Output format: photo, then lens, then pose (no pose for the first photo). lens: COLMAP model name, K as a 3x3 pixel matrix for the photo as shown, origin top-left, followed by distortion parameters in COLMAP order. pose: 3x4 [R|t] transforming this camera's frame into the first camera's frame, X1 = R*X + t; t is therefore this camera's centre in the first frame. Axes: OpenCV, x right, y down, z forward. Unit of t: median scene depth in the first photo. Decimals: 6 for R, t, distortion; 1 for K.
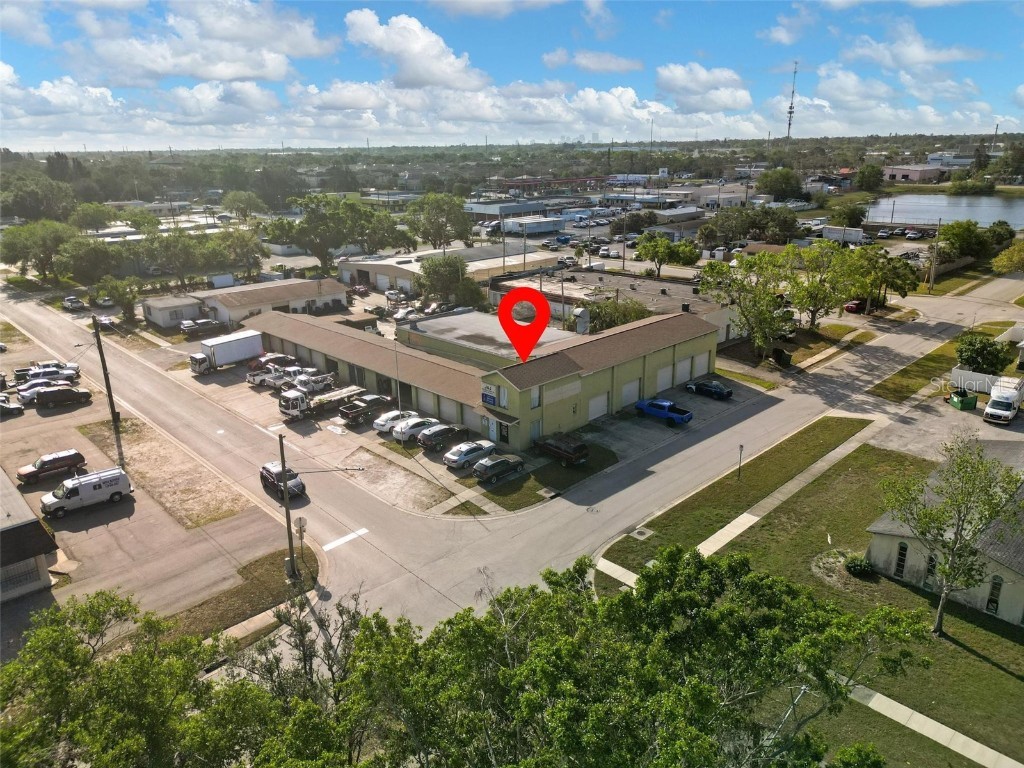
lens RADIAL K [[700.4, 0, 508.1], [0, 700.4, 407.6], [0, 0, 1]] dist [0.058393, -0.060626]
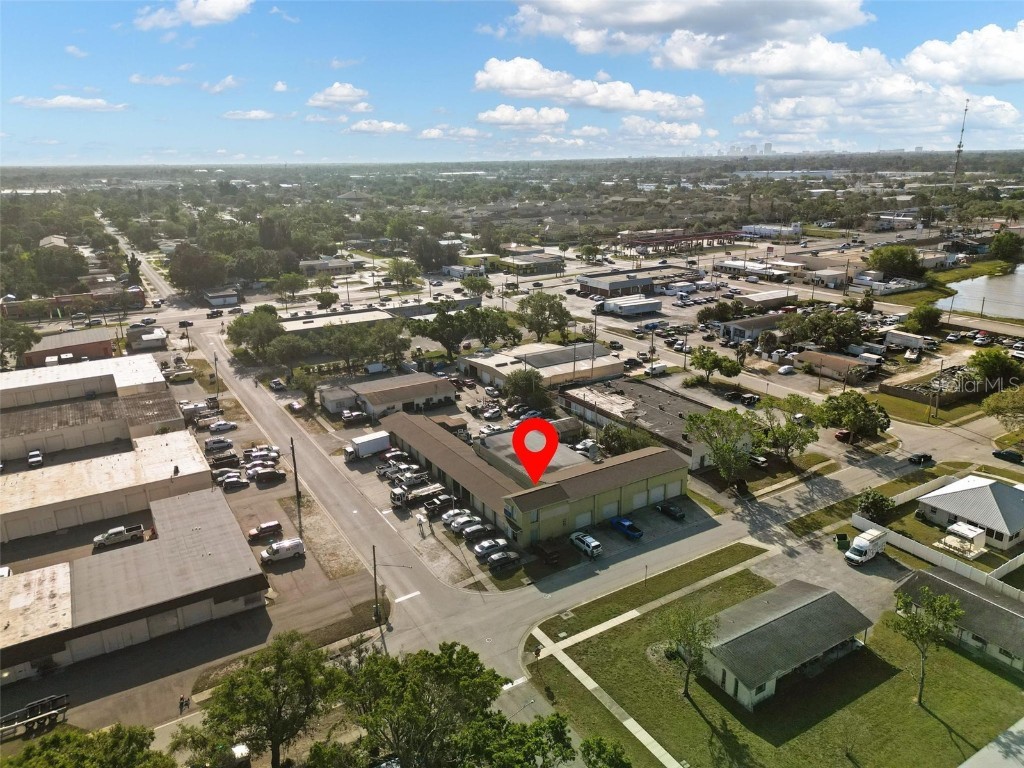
lens RADIAL K [[707.7, 0, 512.0], [0, 707.7, 384.0], [0, 0, 1]] dist [0.027050, -0.032296]
pose [[0.976657, 0.069552, -0.203234, 0.220087], [-0.077947, 0.996392, -0.033588, -0.191495], [0.200164, 0.048645, 0.978554, -0.464364]]
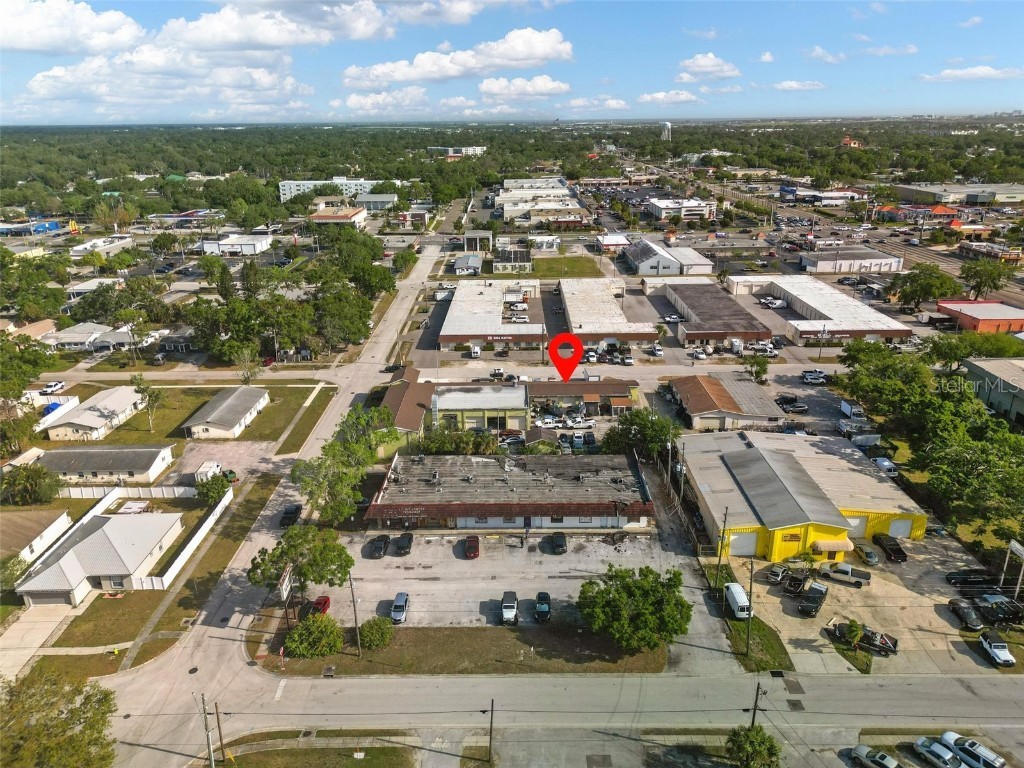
lens RADIAL K [[716.1, 0, 512.0], [0, 716.1, 384.0], [0, 0, 1]] dist [0.054708, -0.055939]
pose [[-0.695436, 0.272568, -0.664887, 1.085503], [-0.222409, 0.798191, 0.559843, -1.144229], [0.683303, 0.537212, -0.494469, 1.899473]]
